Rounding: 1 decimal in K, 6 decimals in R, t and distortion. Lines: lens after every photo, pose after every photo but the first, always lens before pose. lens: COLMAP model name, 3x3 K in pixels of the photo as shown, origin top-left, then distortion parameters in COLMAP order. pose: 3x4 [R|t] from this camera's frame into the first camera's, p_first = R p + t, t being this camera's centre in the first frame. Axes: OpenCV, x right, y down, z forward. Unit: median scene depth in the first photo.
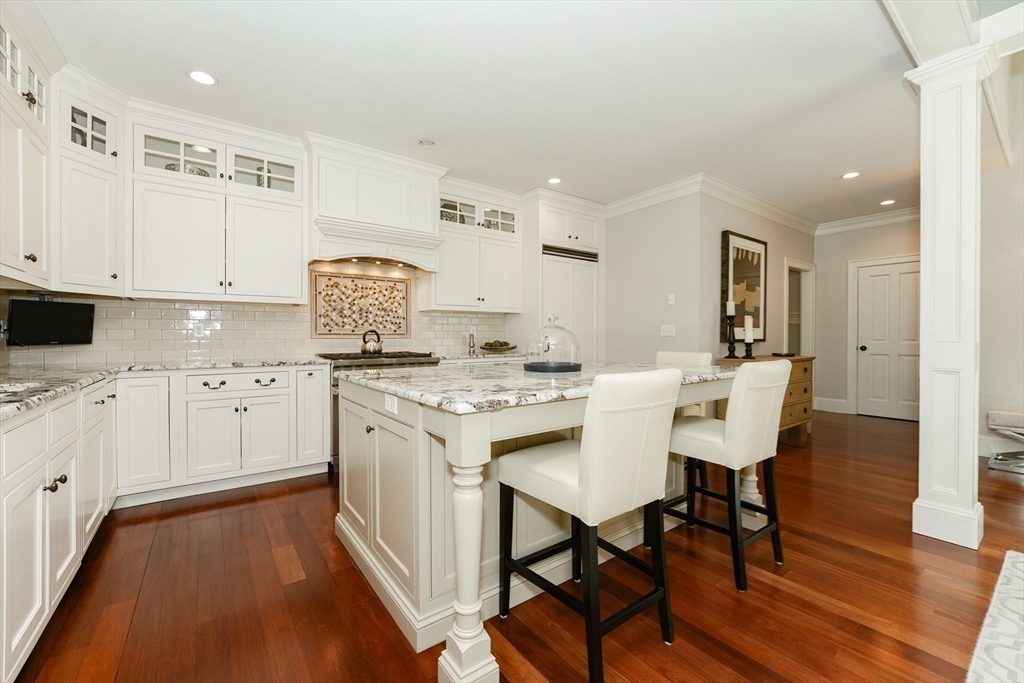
lens RADIAL K [[416.4, 0, 514.6], [0, 416.4, 337.1], [0, 0, 1]] dist [-0.001773, -0.004024]
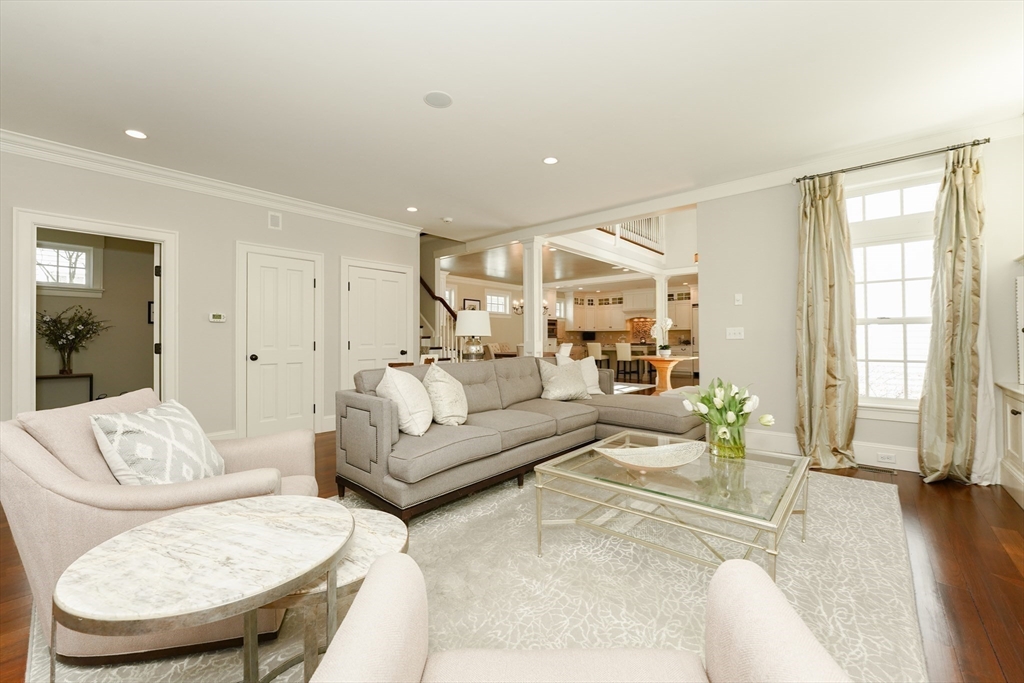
lens RADIAL K [[416.4, 0, 514.6], [0, 416.4, 337.1], [0, 0, 1]] dist [-0.001773, -0.004024]
pose [[0.226692, -0.006830, -0.973942, 2.736232], [-0.002339, 0.999969, -0.007556, 0.016466], [0.973964, 0.003991, 0.226669, -0.834858]]
